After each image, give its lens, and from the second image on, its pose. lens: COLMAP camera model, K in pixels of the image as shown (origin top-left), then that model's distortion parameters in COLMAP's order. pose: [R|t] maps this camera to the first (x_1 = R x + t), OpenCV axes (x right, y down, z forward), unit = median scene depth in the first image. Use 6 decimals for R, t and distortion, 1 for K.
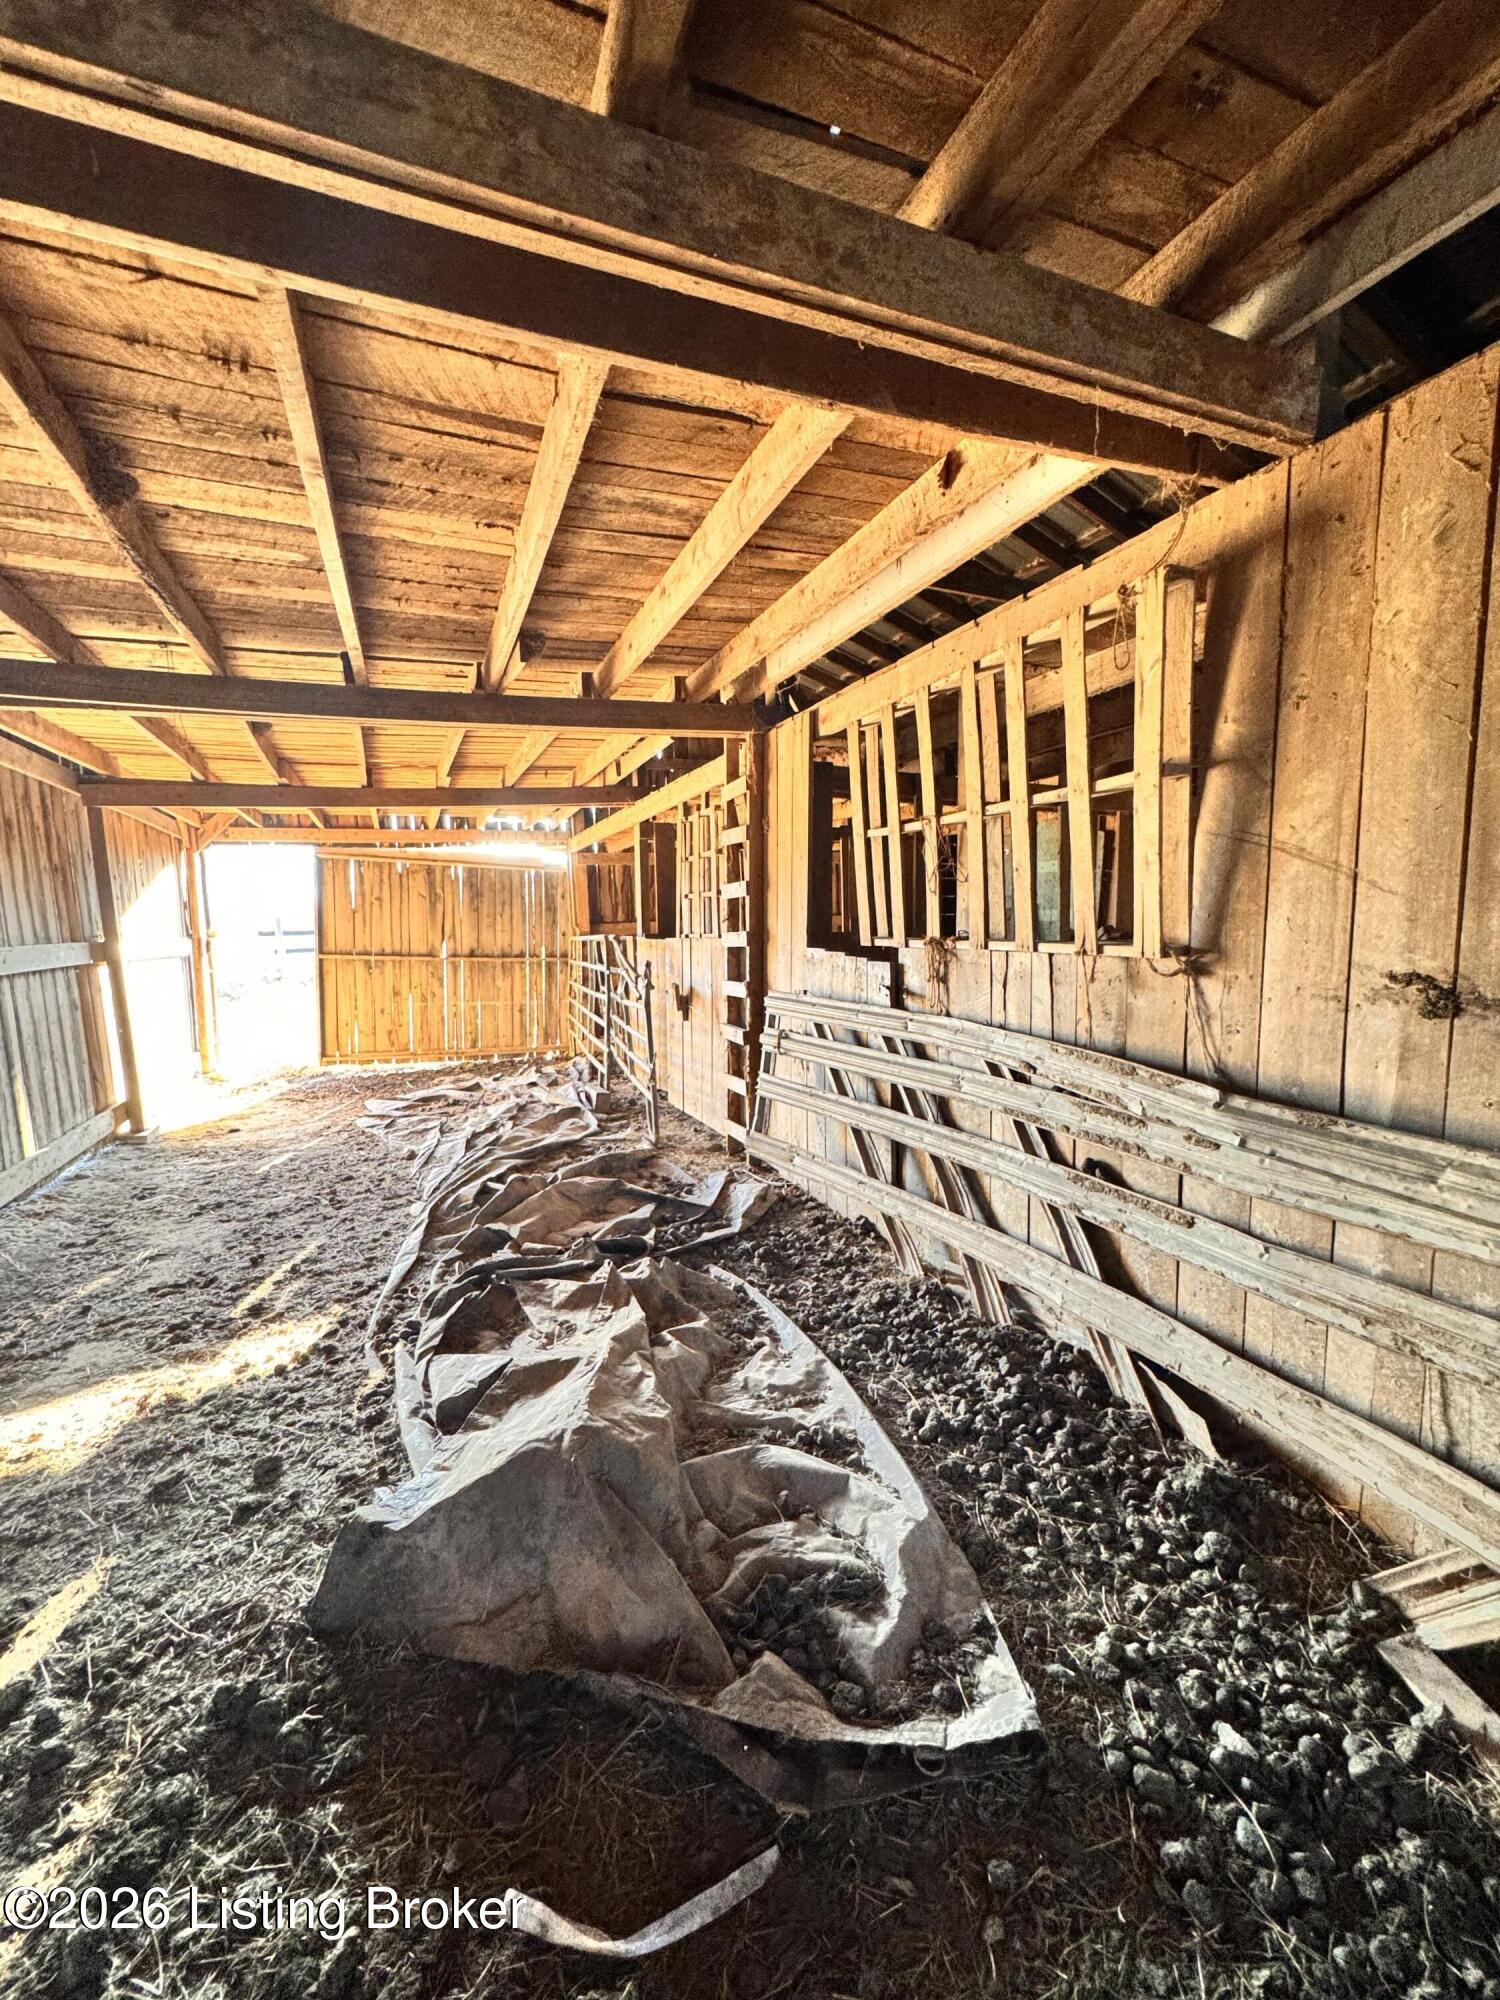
lens RADIAL K [[805.4, 0, 743.8], [0, 805.4, 1009.8], [0, 0, 1]] dist [-0.000379, -0.000017]
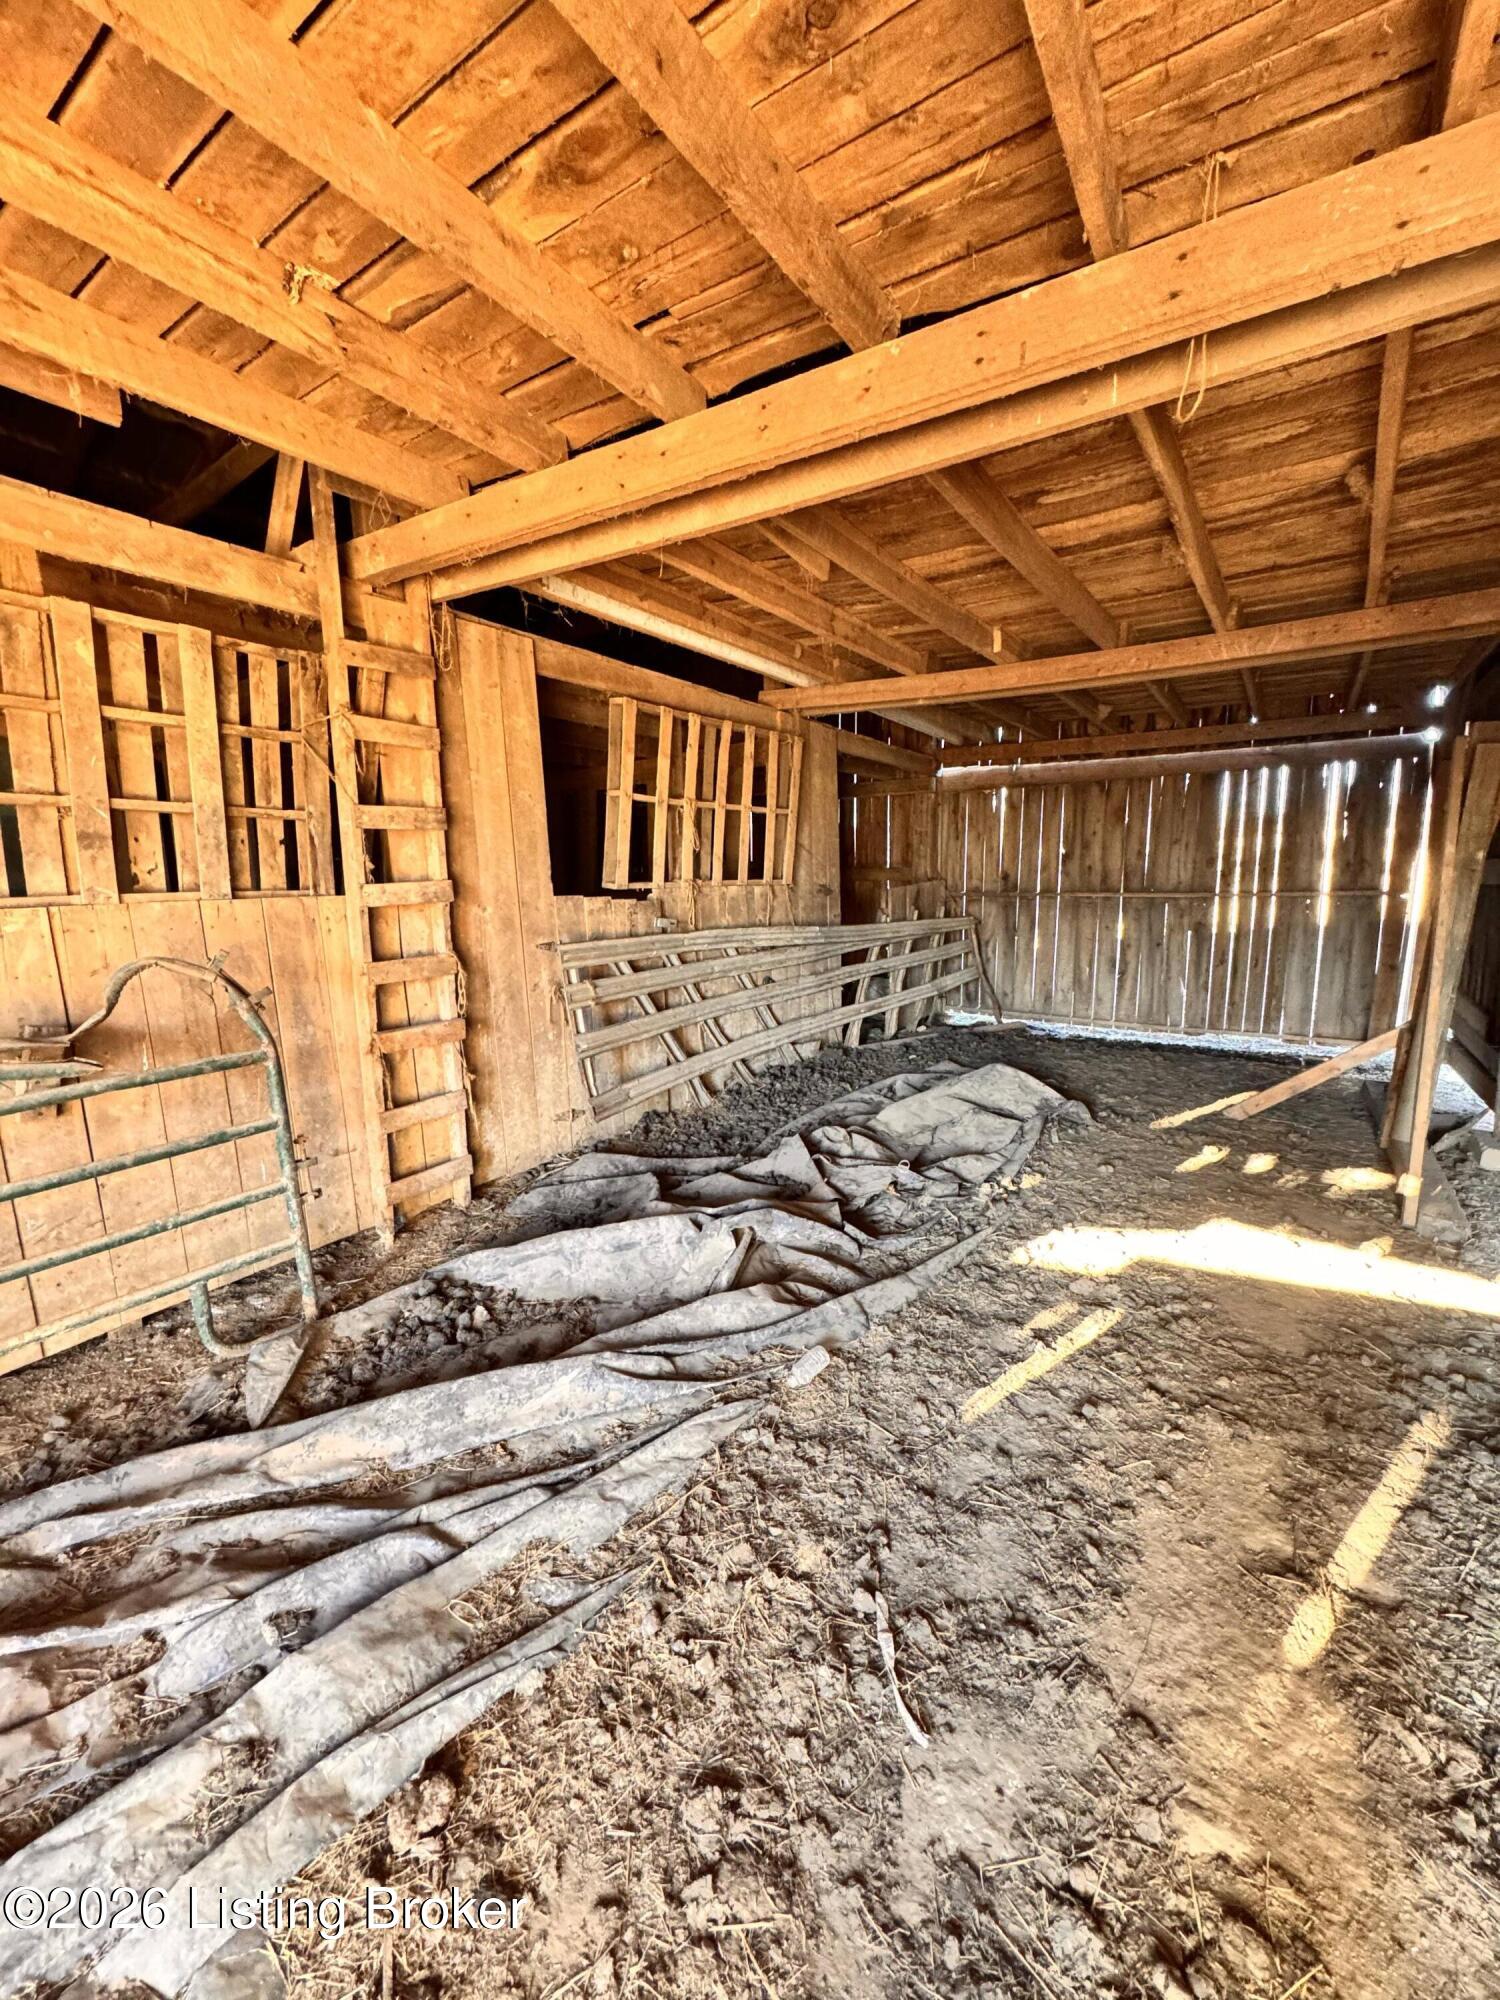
lens RADIAL K [[805.4, 0, 744.7], [0, 805.4, 988.5], [0, 0, 1]] dist [-0.000379, -0.000017]
pose [[-0.539039, -0.078491, 0.838615, -1.067288], [0.125597, 0.977026, 0.172176, -0.129131], [-0.832864, 0.198138, -0.516797, 1.650064]]
